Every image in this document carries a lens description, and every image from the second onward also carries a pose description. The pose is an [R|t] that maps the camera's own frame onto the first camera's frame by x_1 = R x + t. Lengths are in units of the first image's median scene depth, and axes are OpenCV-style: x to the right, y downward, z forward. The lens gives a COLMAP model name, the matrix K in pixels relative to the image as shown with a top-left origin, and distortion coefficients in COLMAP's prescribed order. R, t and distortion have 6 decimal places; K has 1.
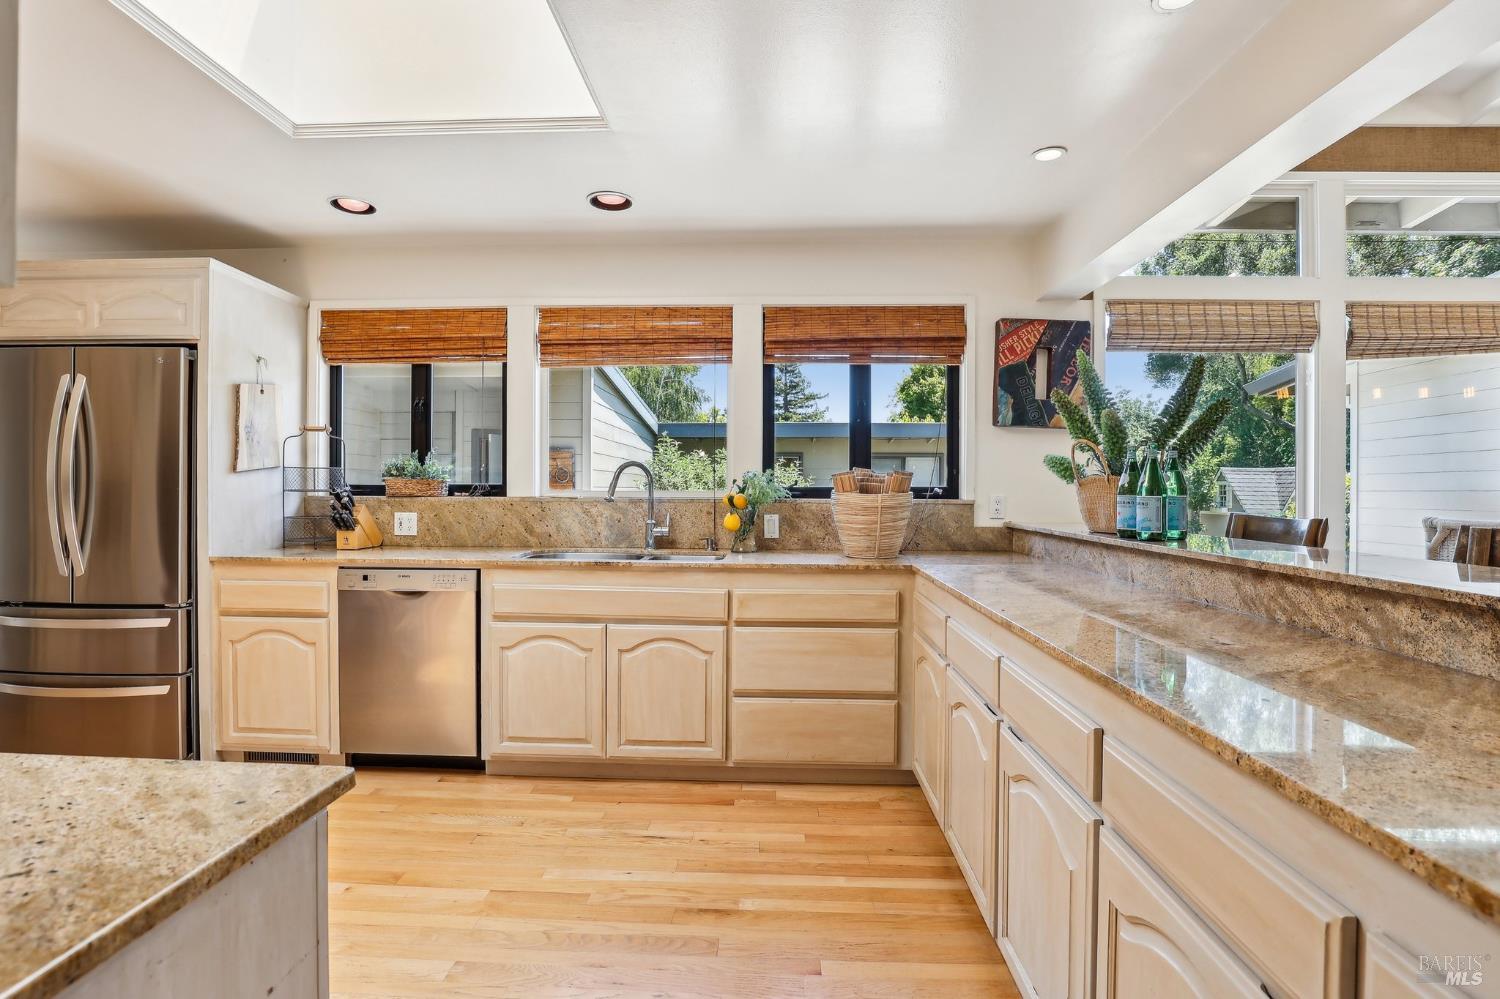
lens RADIAL K [[704.5, 0, 749.6], [0, 704.5, 495.4], [0, 0, 1]] dist [-0.036155, 0.004408]
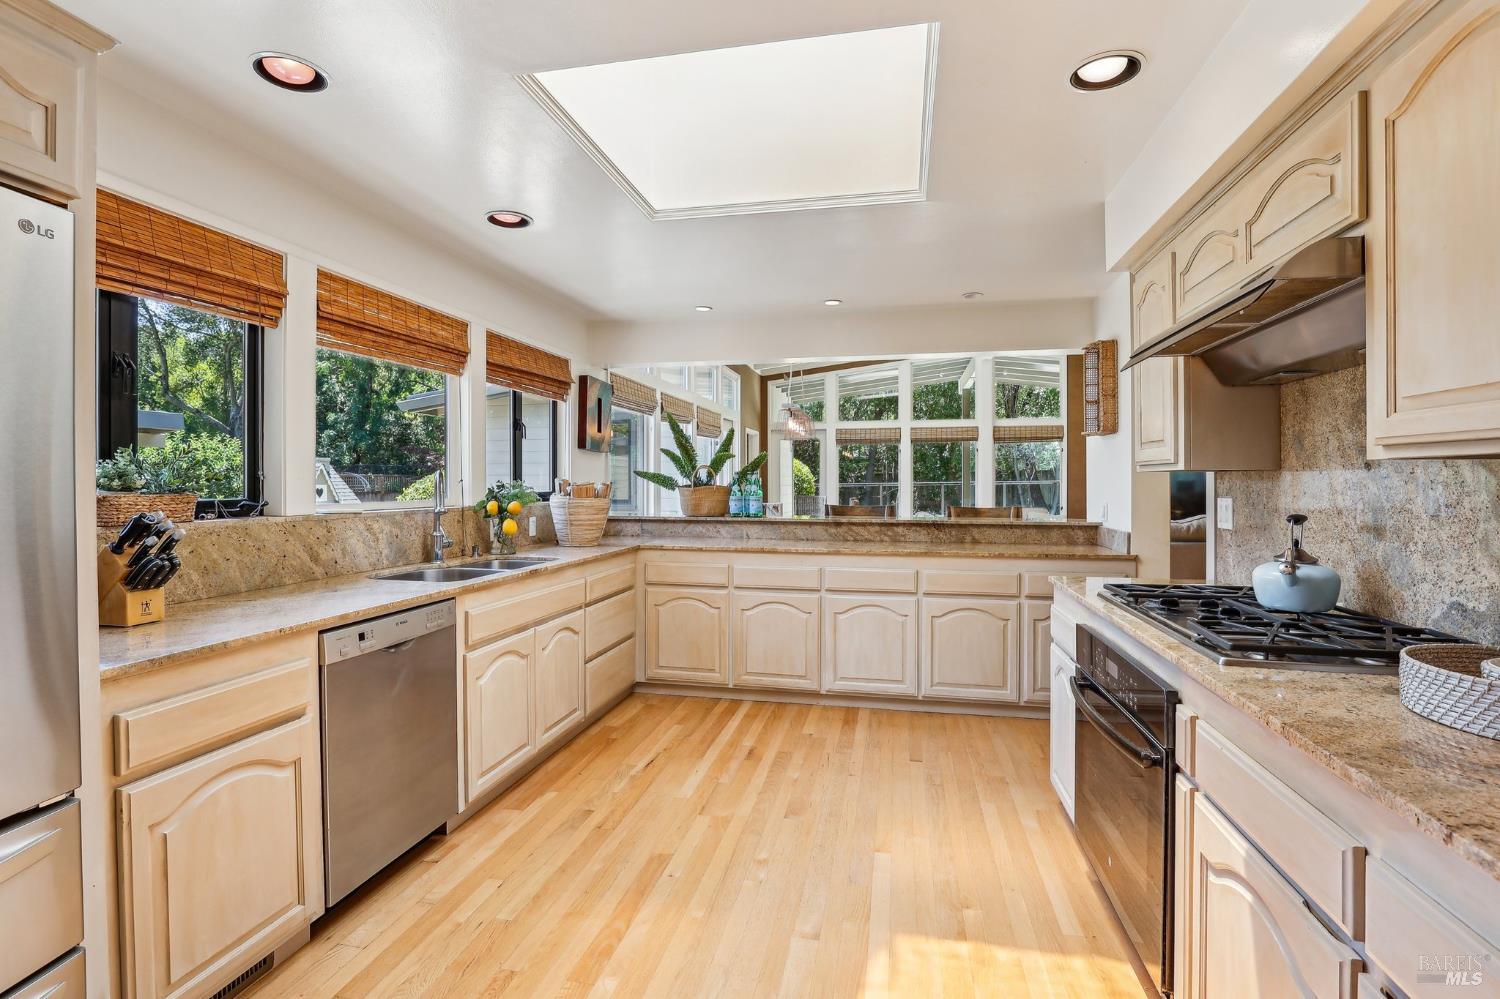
lens RADIAL K [[704.5, 0, 743.0], [0, 704.5, 488.8], [0, 0, 1]] dist [-0.036155, 0.004408]
pose [[0.178222, -0.013377, 0.983899, -0.979355], [0.009451, 0.999885, 0.011883, -0.030617], [-0.983945, 0.007182, 0.178328, 0.409970]]
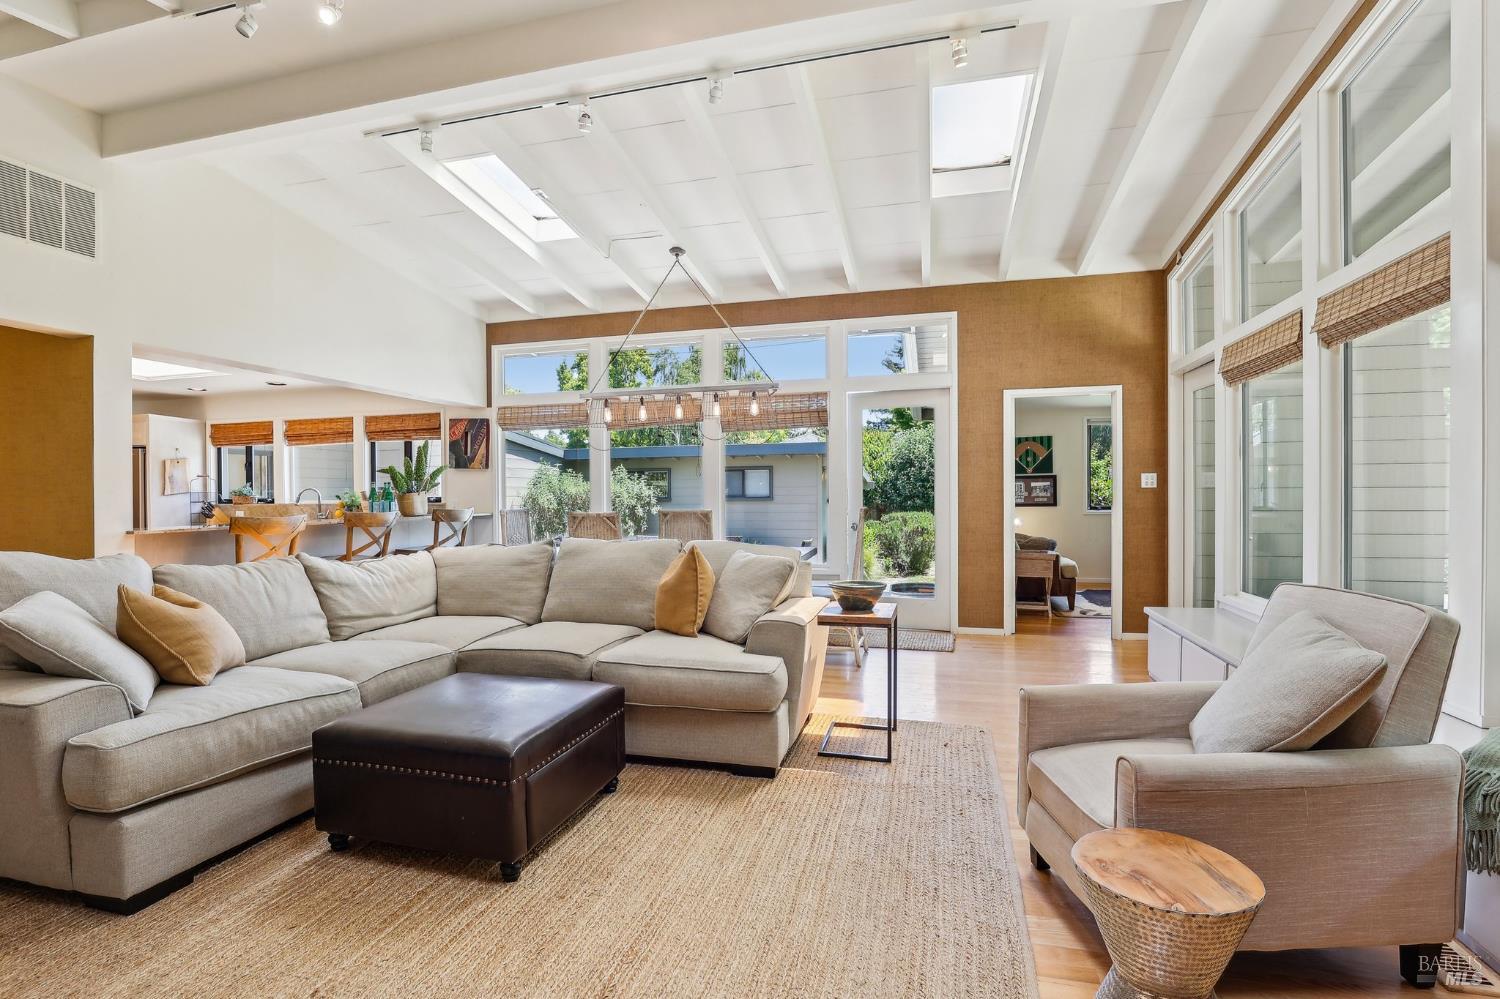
lens RADIAL K [[704.5, 0, 744.3], [0, 704.5, 498.5], [0, 0, 1]] dist [-0.036155, 0.004408]
pose [[0.975995, -0.012227, -0.217450, 1.654111], [0.011599, 0.999924, -0.004165, 0.012059], [0.217484, 0.001543, 0.976063, -0.879268]]
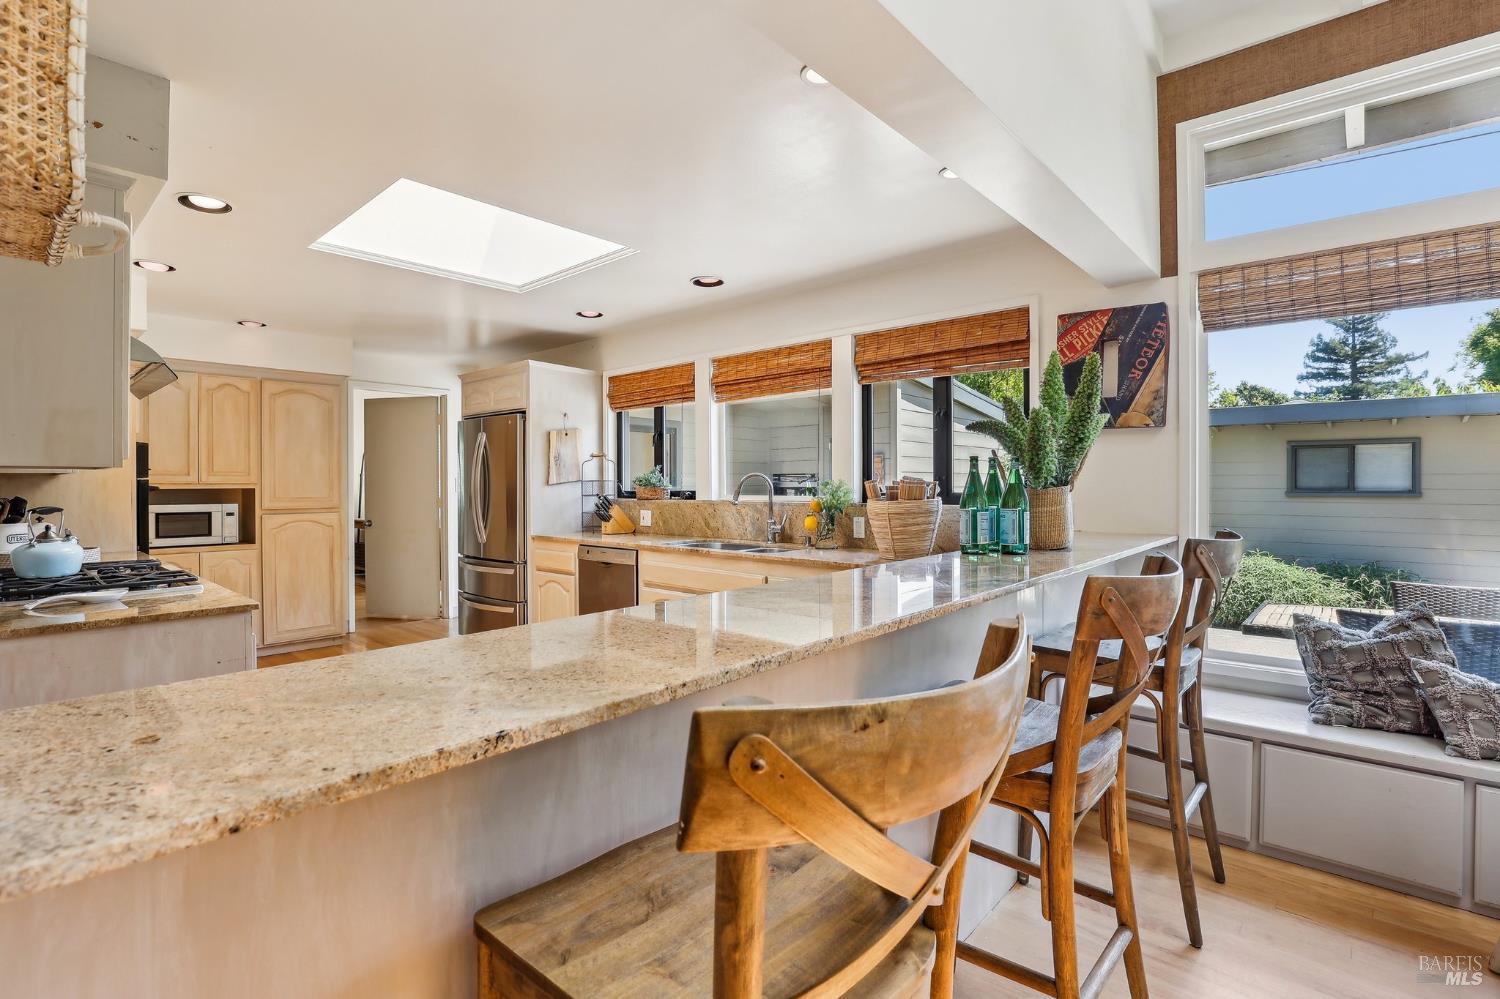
lens RADIAL K [[704.5, 0, 747.9], [0, 704.5, 490.2], [0, 0, 1]] dist [-0.036155, 0.004408]
pose [[0.771087, -0.002209, -0.636726, 0.612314], [0.001081, 0.999997, -0.002159, -0.014520], [0.636729, 0.000976, 0.771087, 0.006272]]
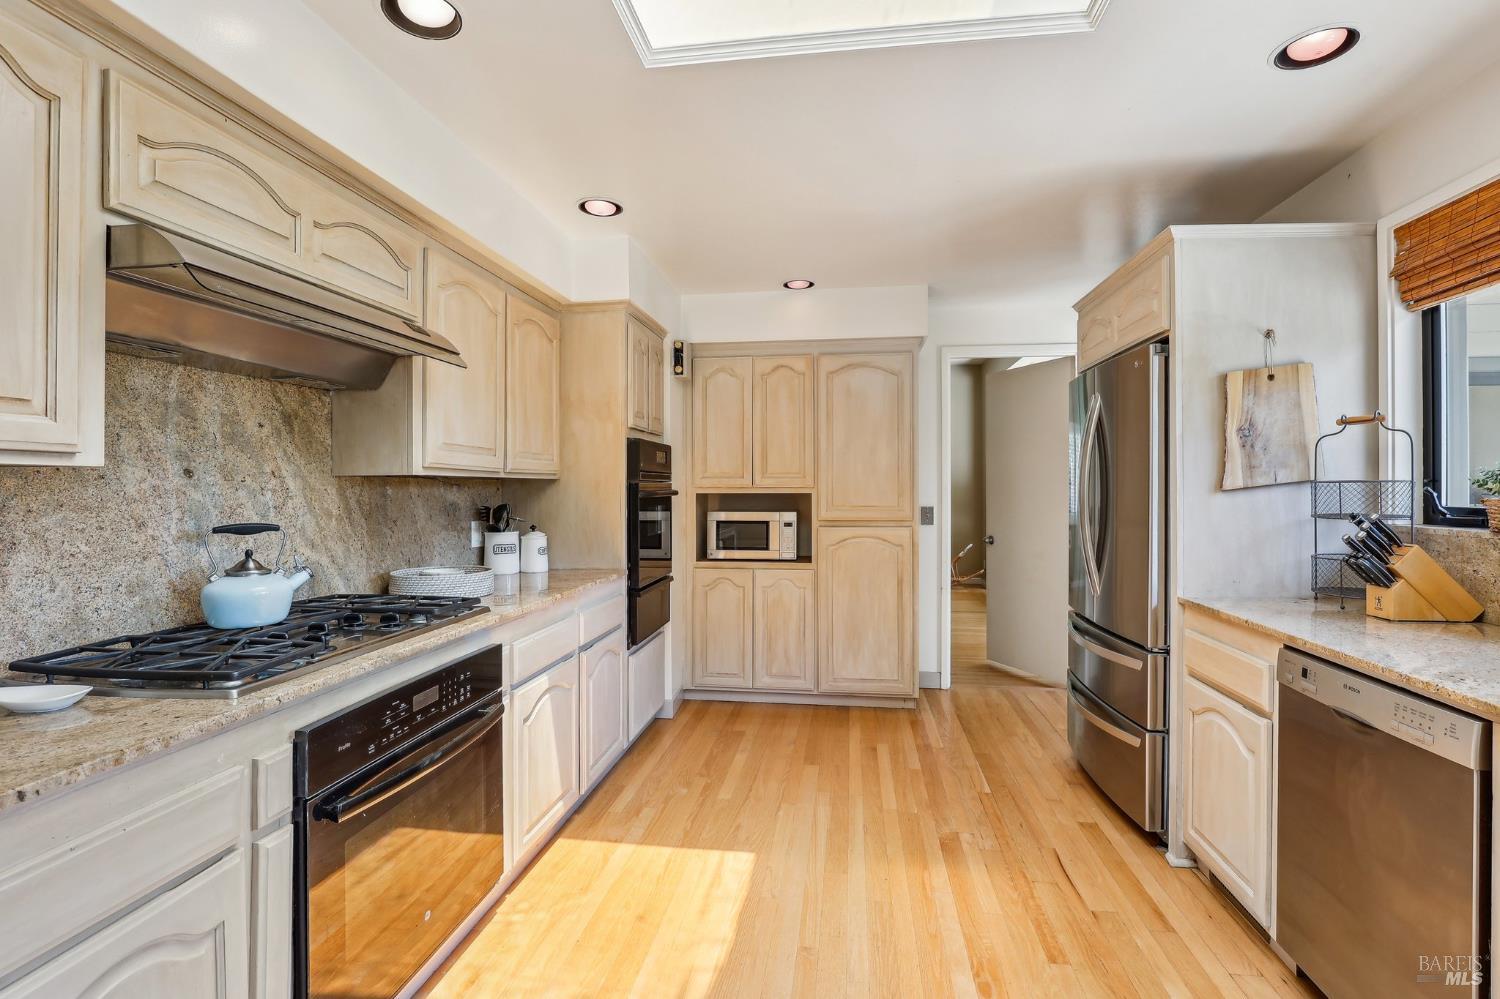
lens RADIAL K [[704.5, 0, 744.7], [0, 704.5, 490.7], [0, 0, 1]] dist [-0.036155, 0.004408]
pose [[-0.111689, -0.000706, -0.993743, 0.061239], [-0.006380, 0.999980, 0.000007, -0.026593], [0.993723, 0.006341, -0.111692, 0.496718]]
